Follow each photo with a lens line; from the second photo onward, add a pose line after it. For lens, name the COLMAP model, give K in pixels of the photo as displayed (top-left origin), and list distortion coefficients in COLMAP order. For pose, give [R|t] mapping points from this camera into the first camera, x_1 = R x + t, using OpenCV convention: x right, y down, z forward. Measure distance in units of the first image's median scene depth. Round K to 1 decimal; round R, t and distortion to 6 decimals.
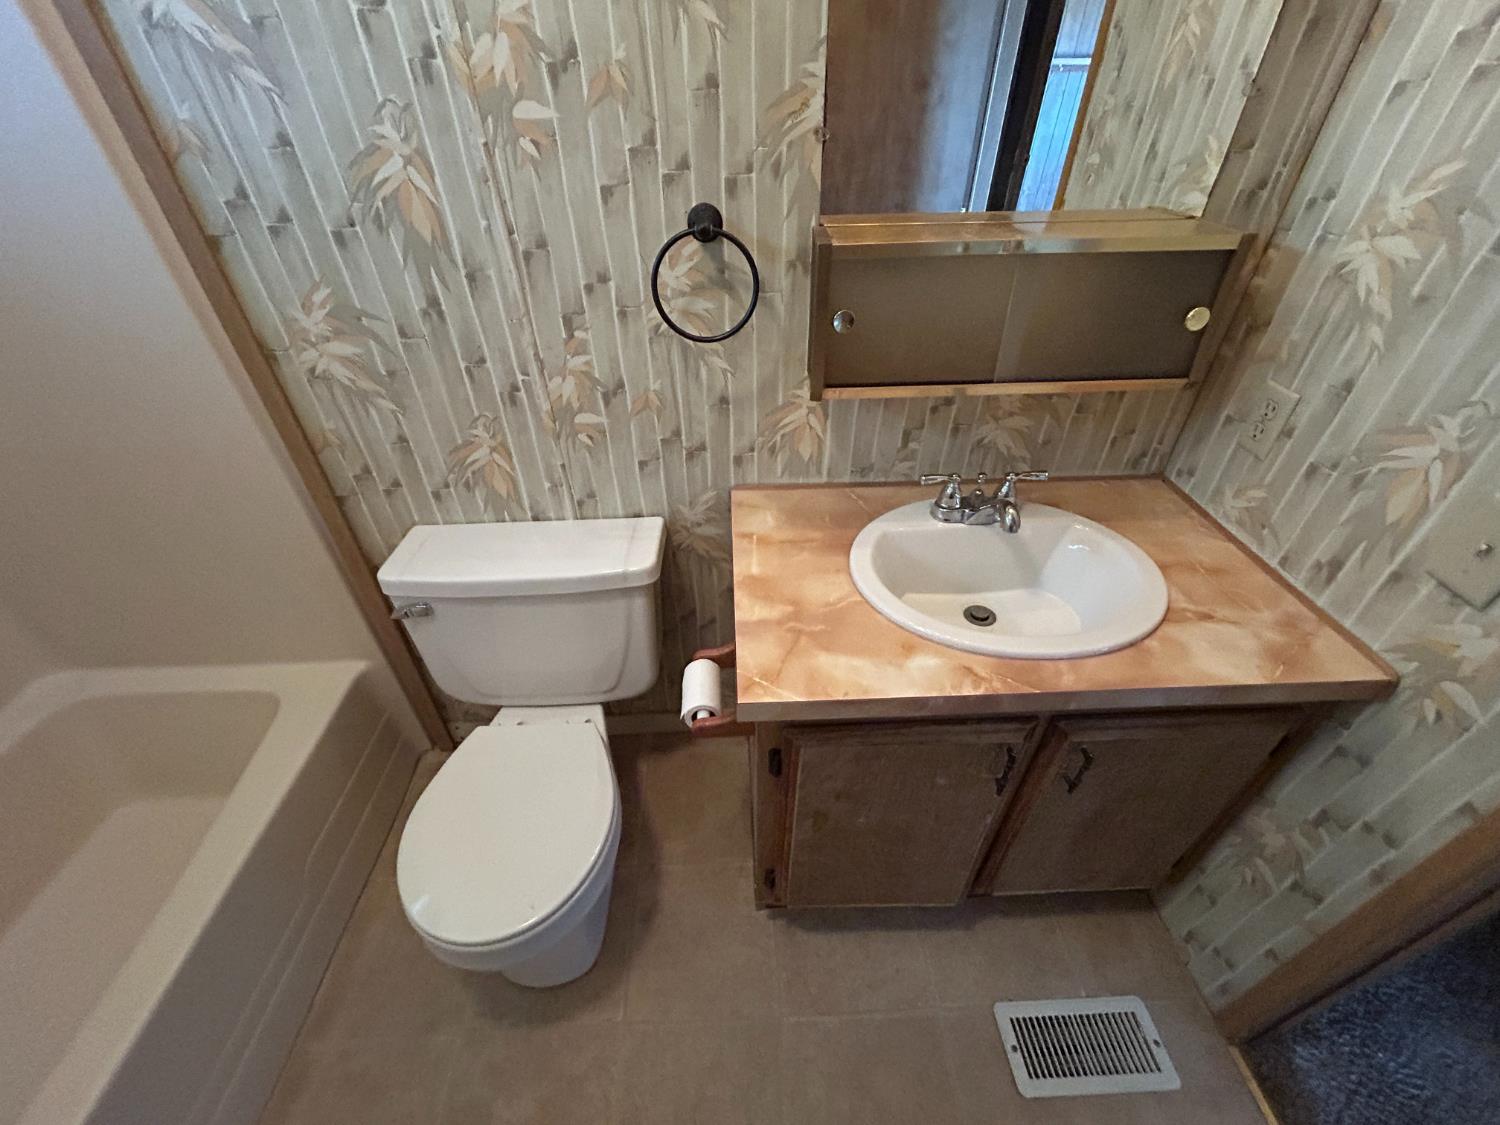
lens RADIAL K [[606.0, 0, 746.6], [0, 606.0, 561.5], [0, 0, 1]] dist [-0.001148, 0.001048]
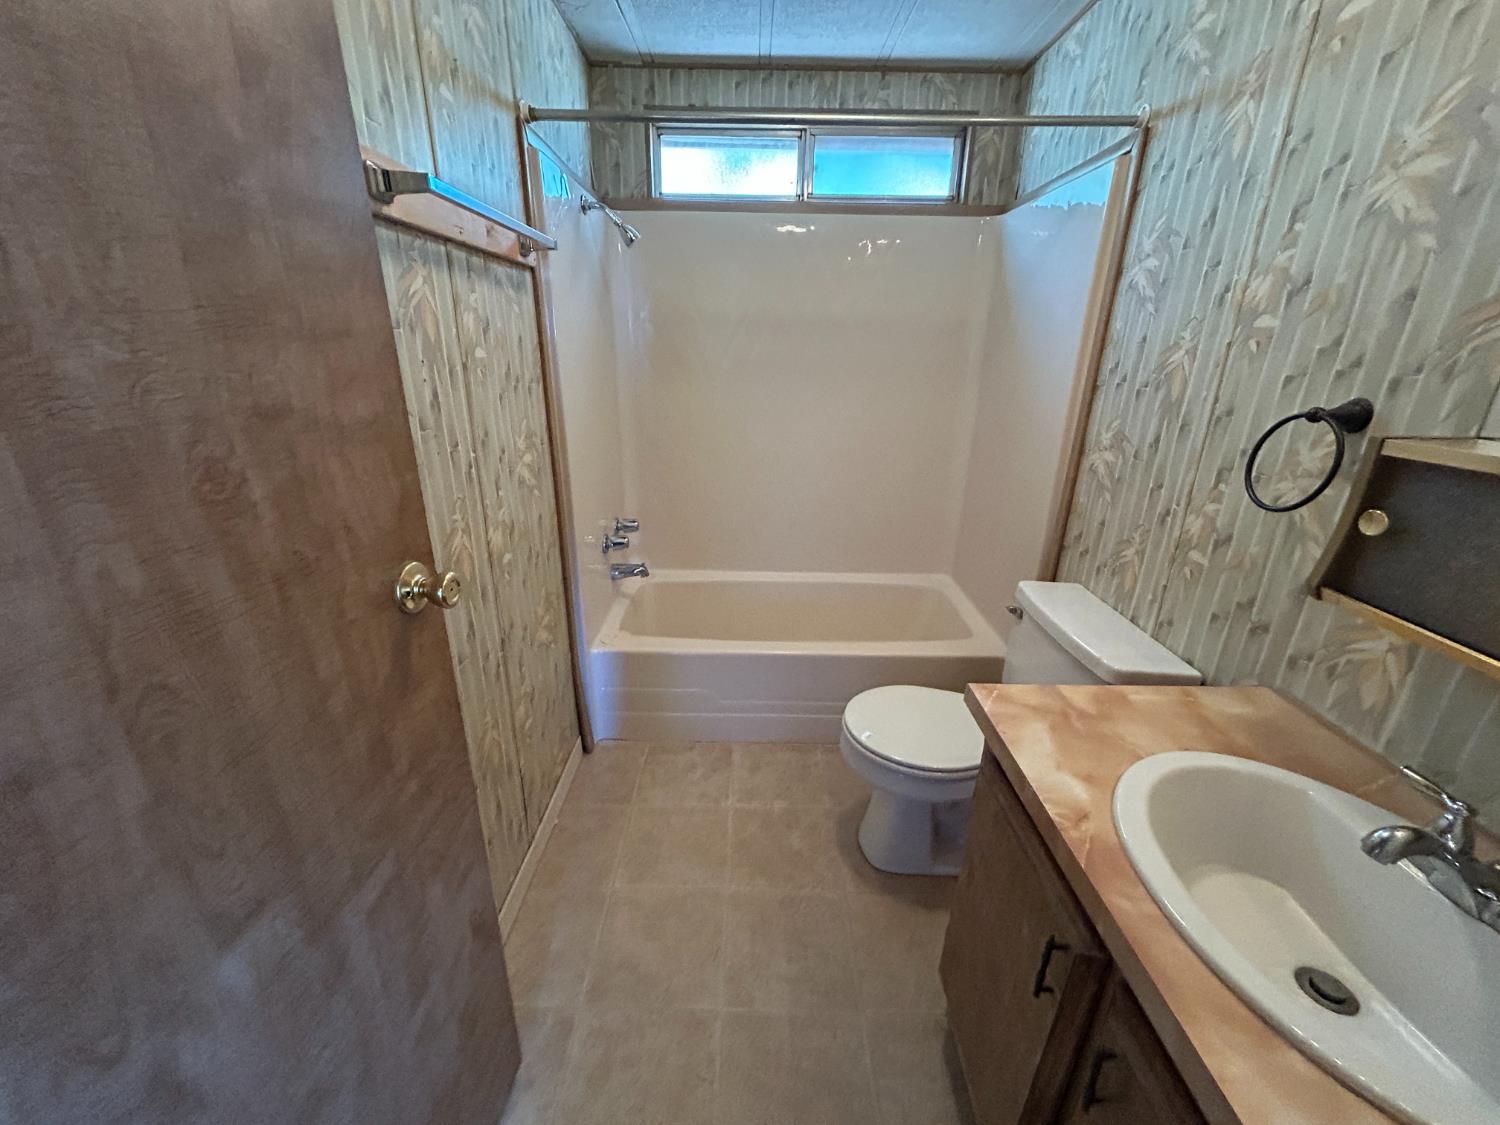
lens RADIAL K [[606.0, 0, 746.8], [0, 606.0, 562.3], [0, 0, 1]] dist [-0.001148, 0.001048]
pose [[-0.048016, 0.354129, -0.933963, 0.893886], [-0.624609, 0.719024, 0.304743, -0.050148], [0.779460, 0.597994, 0.186667, 0.147729]]
